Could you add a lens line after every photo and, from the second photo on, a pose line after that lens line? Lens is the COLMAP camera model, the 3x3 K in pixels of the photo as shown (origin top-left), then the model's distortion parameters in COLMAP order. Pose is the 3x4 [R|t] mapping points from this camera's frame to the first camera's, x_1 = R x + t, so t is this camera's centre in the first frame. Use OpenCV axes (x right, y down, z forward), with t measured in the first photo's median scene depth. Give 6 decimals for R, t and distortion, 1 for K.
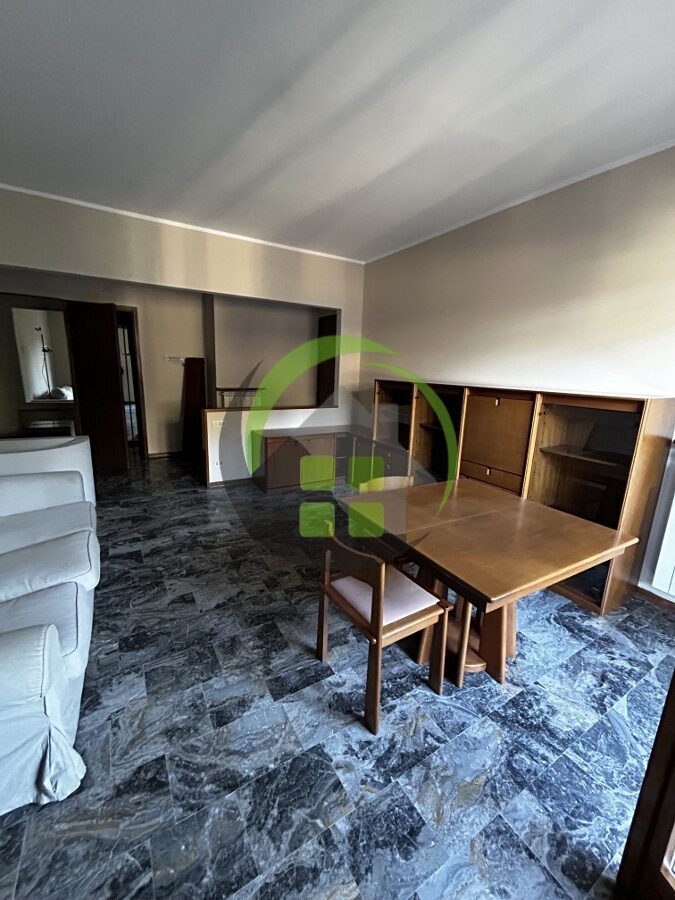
lens RADIAL K [[361.9, 0, 334.8], [0, 361.9, 449.1], [0, 0, 1]] dist [0.002646, -0.000539]
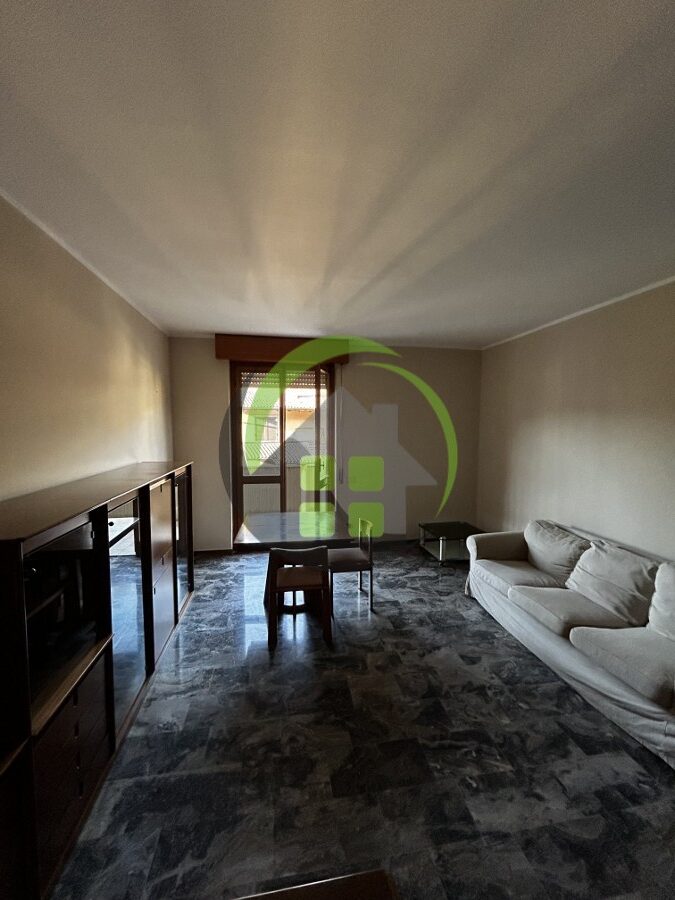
lens RADIAL K [[361.9, 0, 337.1], [0, 361.9, 444.3], [0, 0, 1]] dist [0.002646, -0.000539]
pose [[-0.930484, -0.053739, 0.362370, -0.447994], [0.050809, 0.960689, 0.272937, -0.652461], [-0.362792, 0.272375, -0.891175, 2.223994]]
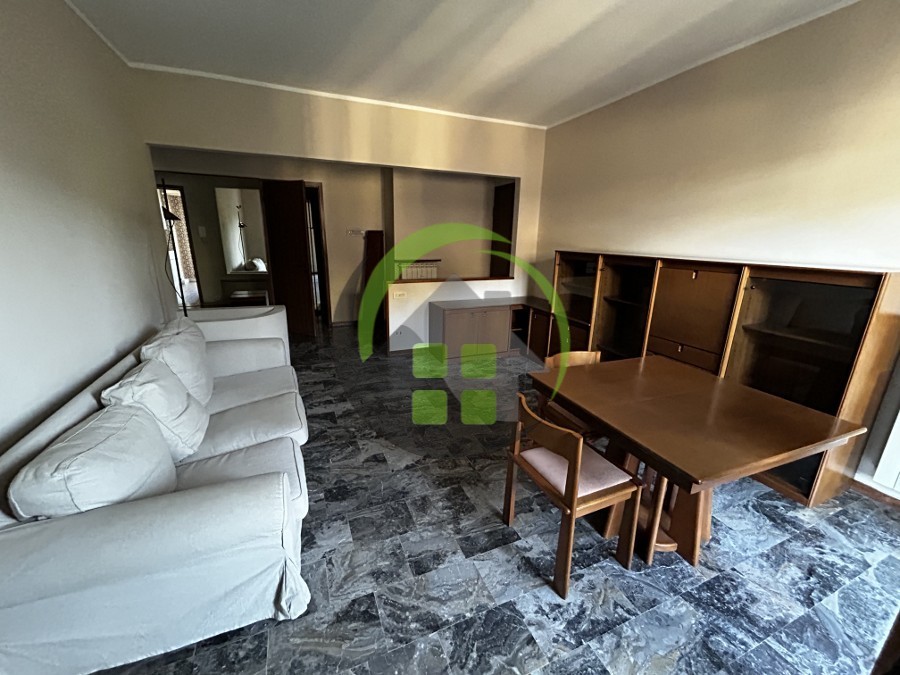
lens RADIAL K [[361.9, 0, 449.3], [0, 361.9, 337.3], [0, 0, 1]] dist [0.002646, -0.000539]
pose [[0.990288, 0.023632, -0.137008, -0.066806], [-0.016797, 0.998566, 0.050838, -0.008798], [0.138013, -0.048043, 0.989265, -0.030041]]
